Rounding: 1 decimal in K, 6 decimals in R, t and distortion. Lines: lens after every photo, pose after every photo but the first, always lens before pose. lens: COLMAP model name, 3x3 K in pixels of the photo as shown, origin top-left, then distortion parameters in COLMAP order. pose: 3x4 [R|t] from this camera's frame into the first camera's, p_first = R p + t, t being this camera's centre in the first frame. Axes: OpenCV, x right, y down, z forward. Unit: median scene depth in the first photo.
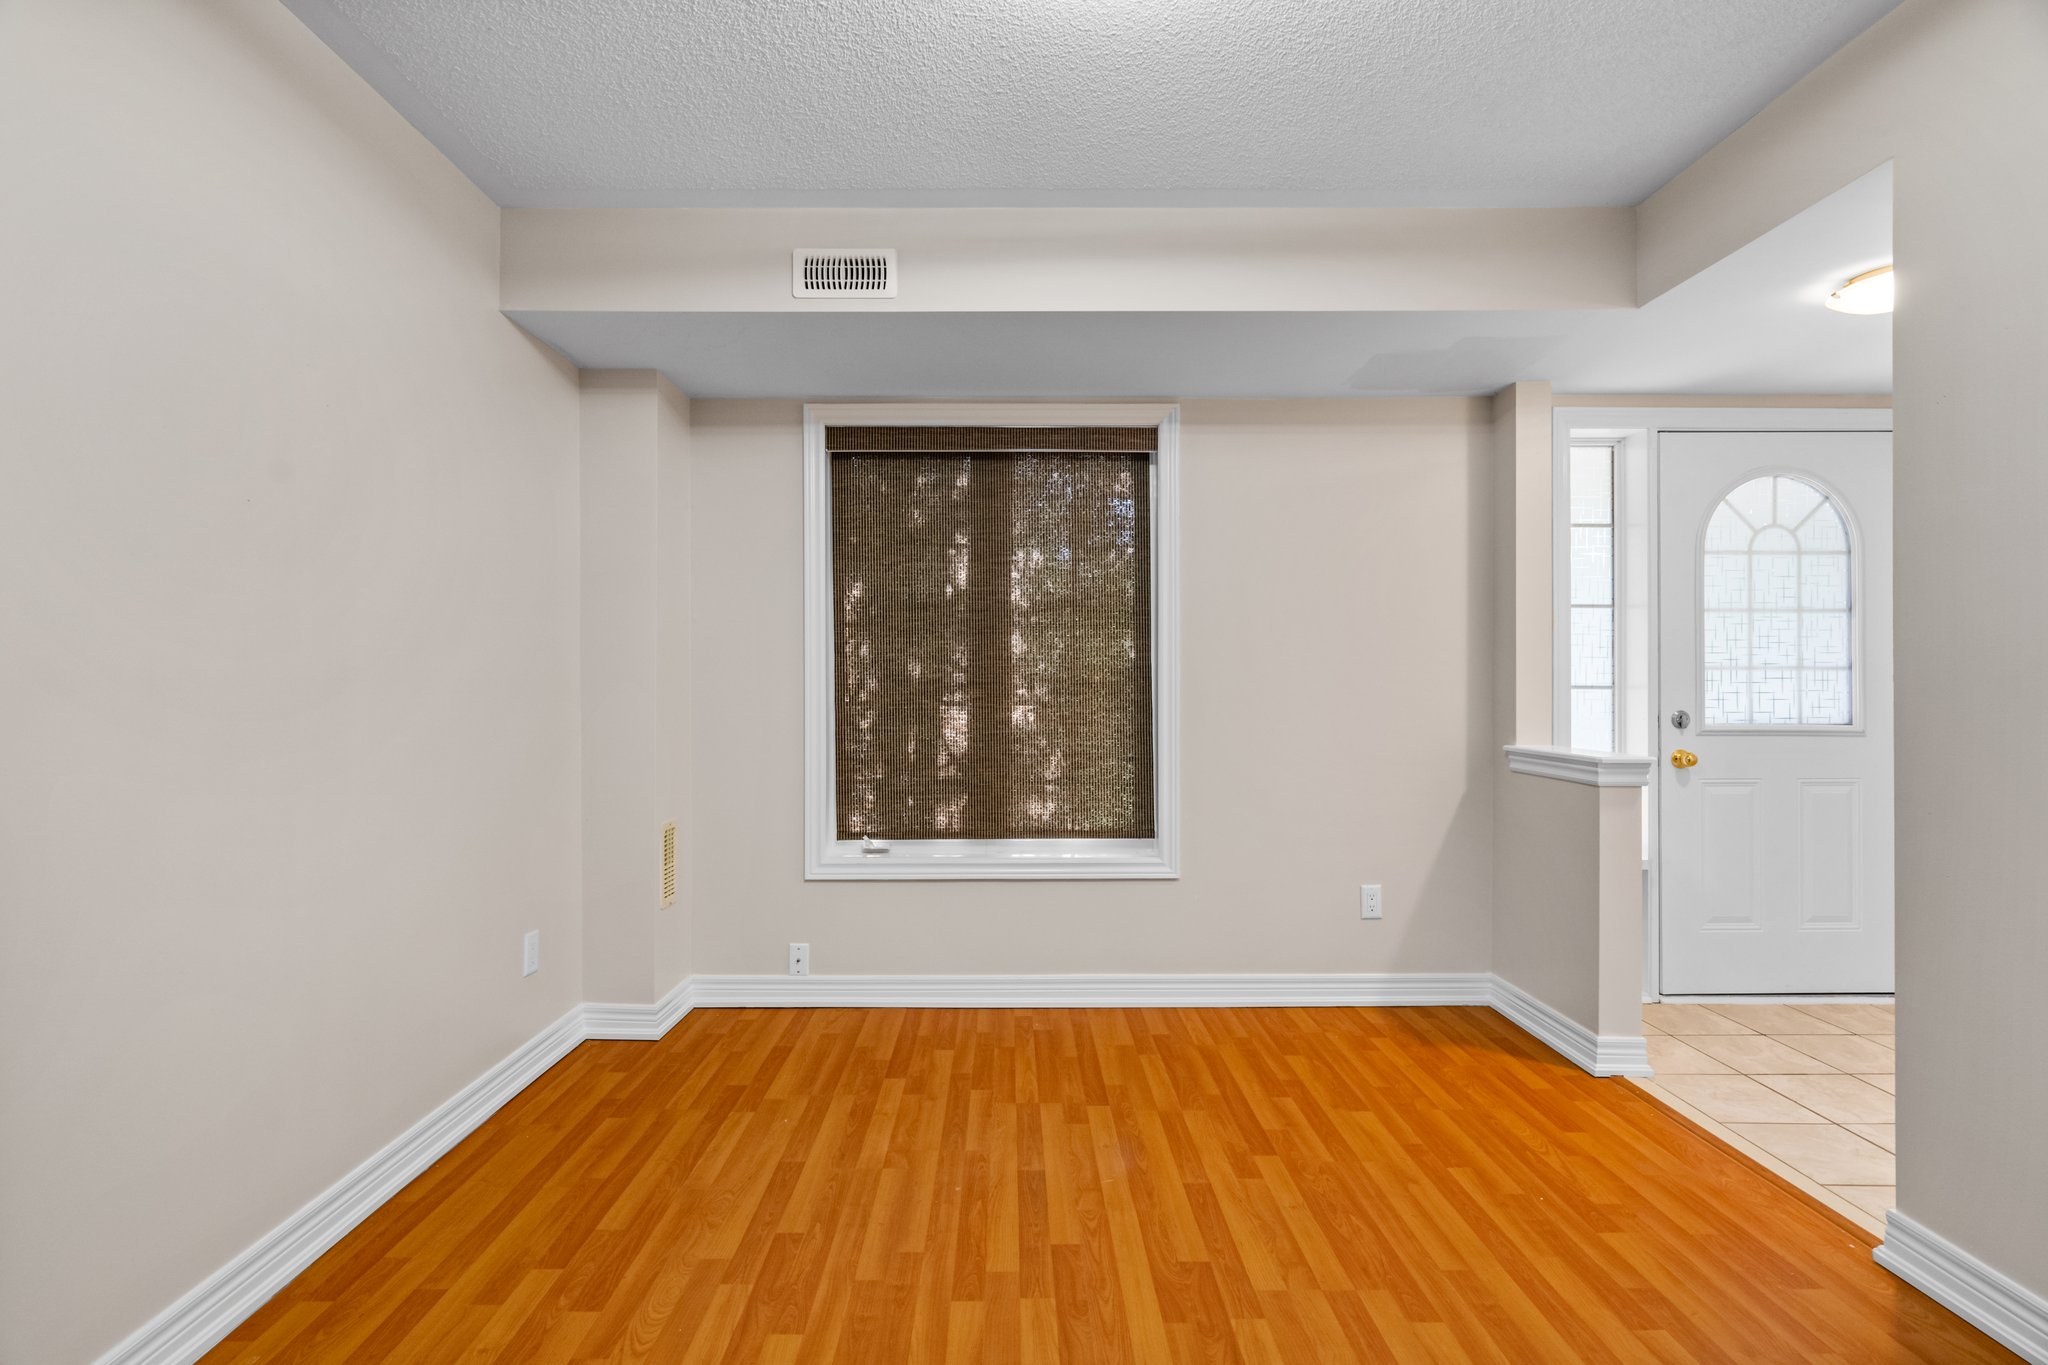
lens RADIAL K [[933.2, 0, 1003.7], [0, 933.2, 685.6], [0, 0, 1]] dist [-0.013769, 0.007859]
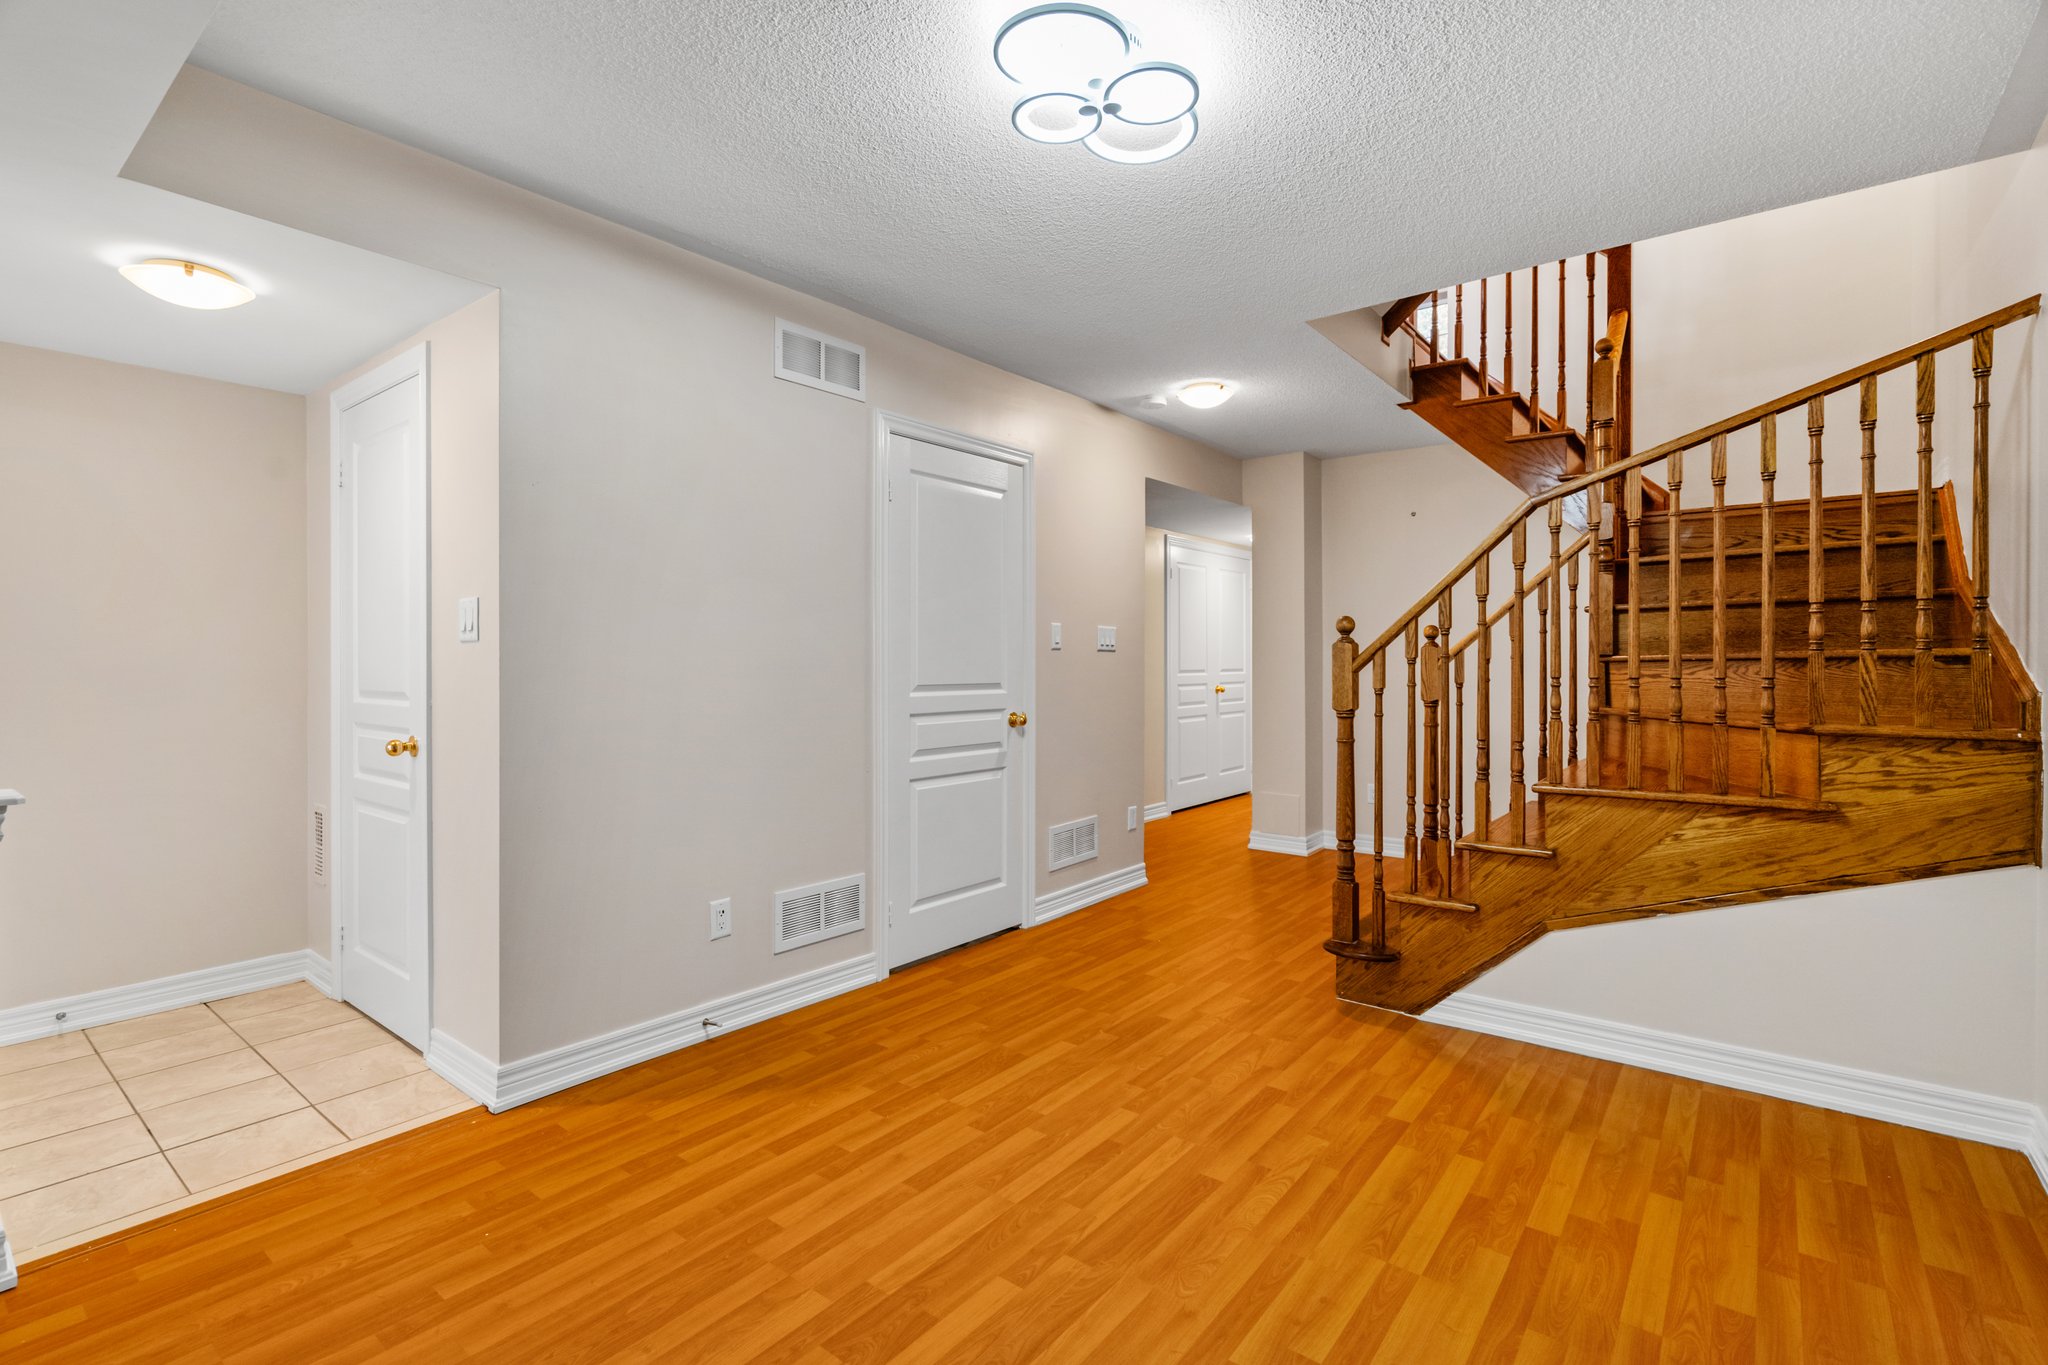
lens RADIAL K [[938.7, 0, 1018.4], [0, 938.7, 669.8], [0, 0, 1]] dist [0.001147, 0.001406]
pose [[-0.782118, -0.002218, 0.623126, -0.256867], [0.004026, 0.999955, 0.008612, -0.010978], [-0.623117, 0.009244, -0.782074, 0.852798]]
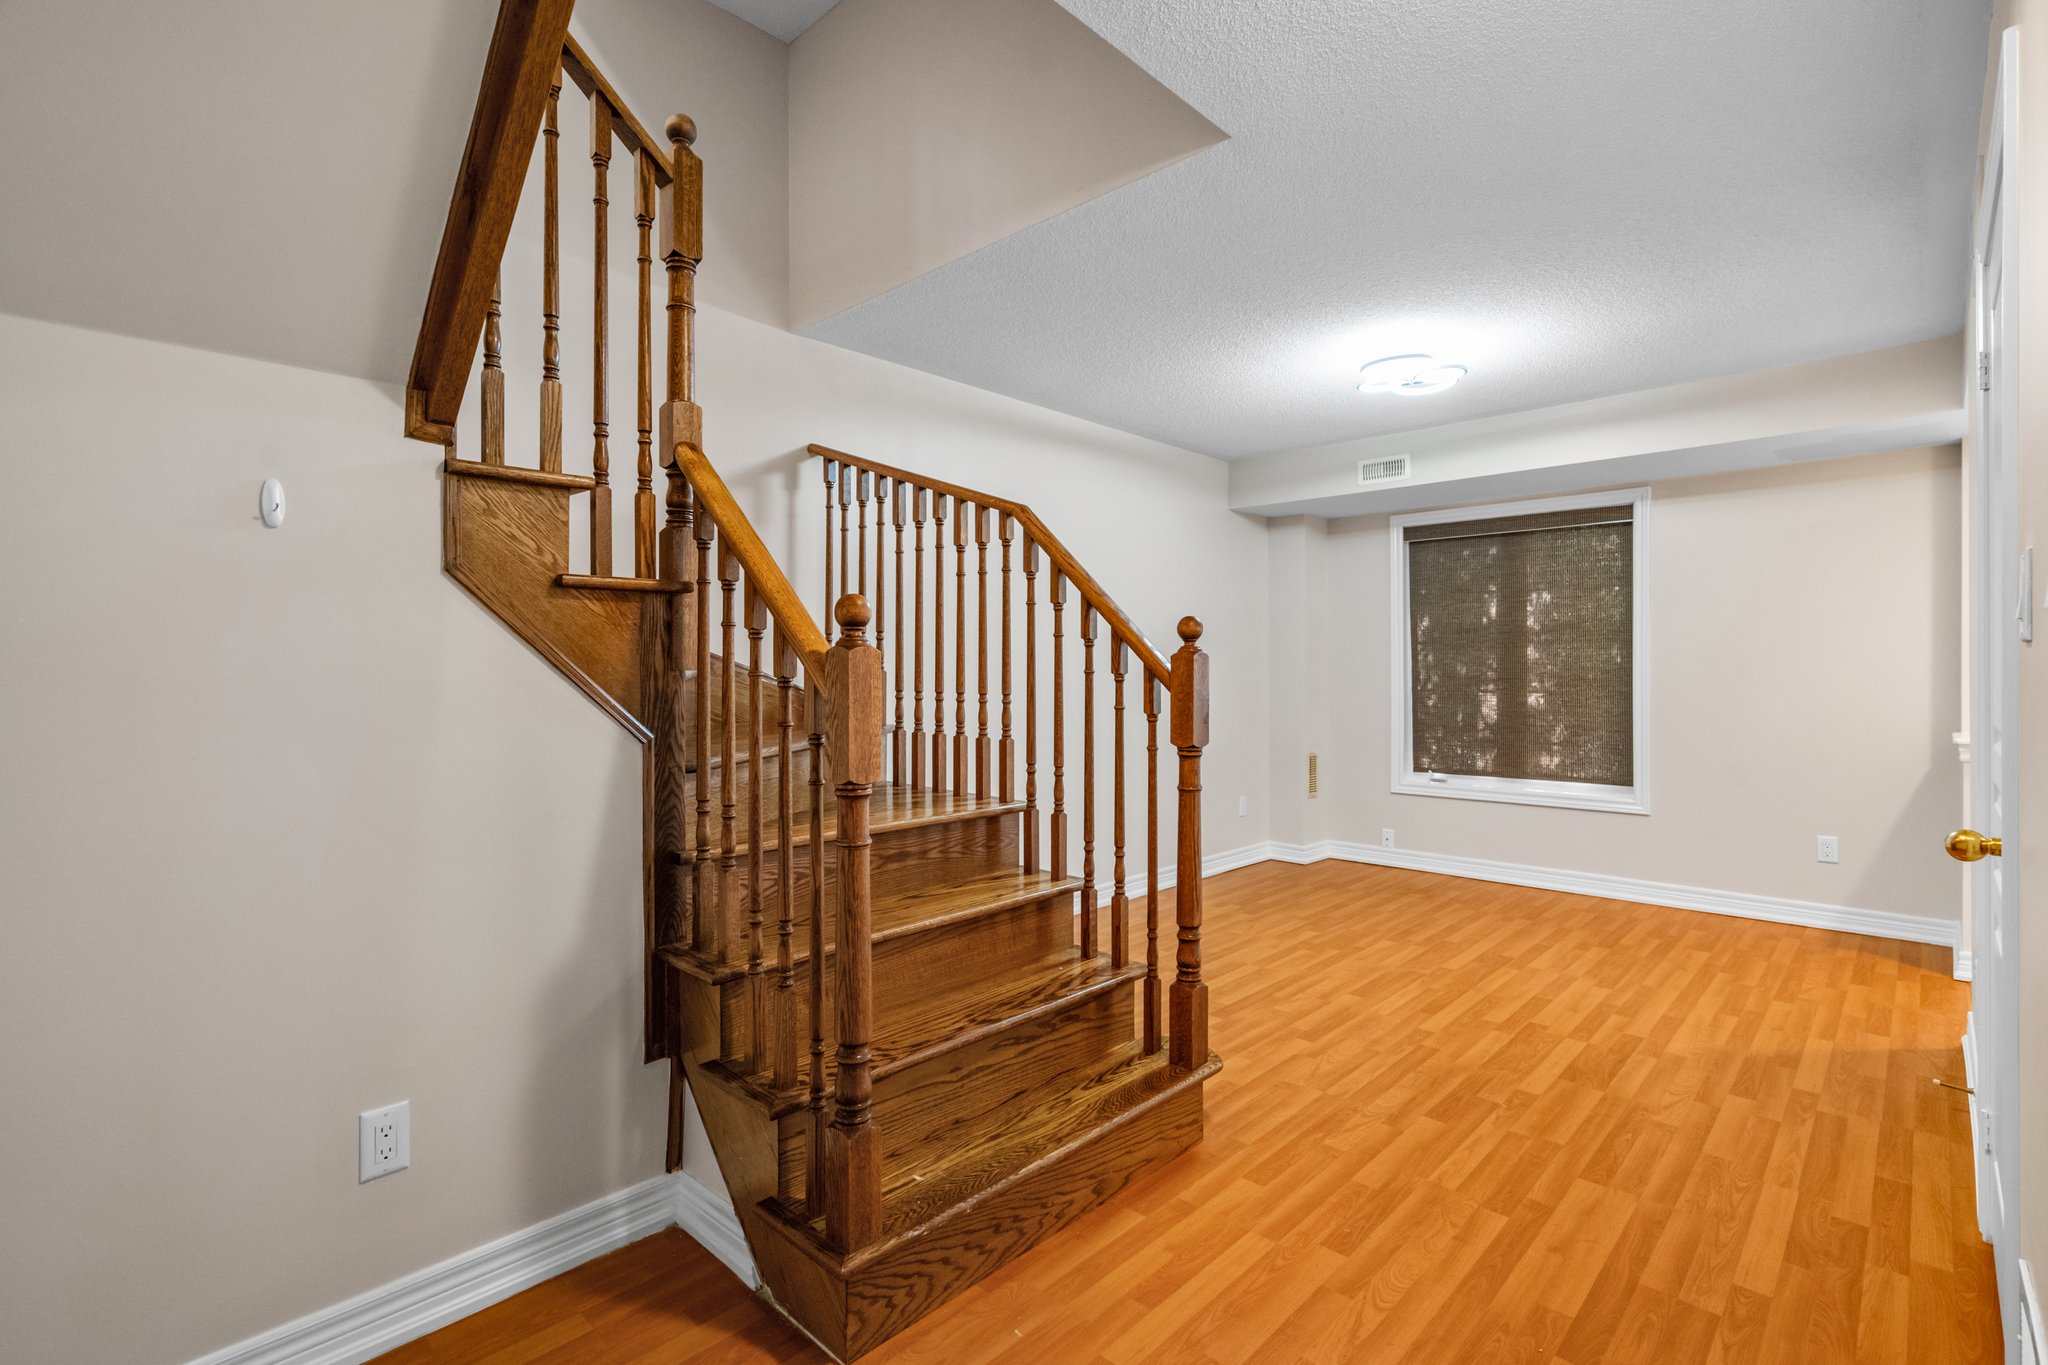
lens RADIAL K [[946.8, 0, 1010.1], [0, 946.8, 666.0], [0, 0, 1]] dist [-0.000158, 0.000579]
pose [[0.718574, -0.002014, -0.695447, 0.485002], [-0.001191, 0.999991, -0.004126, -0.016228], [0.695449, 0.003793, 0.718565, -0.727873]]
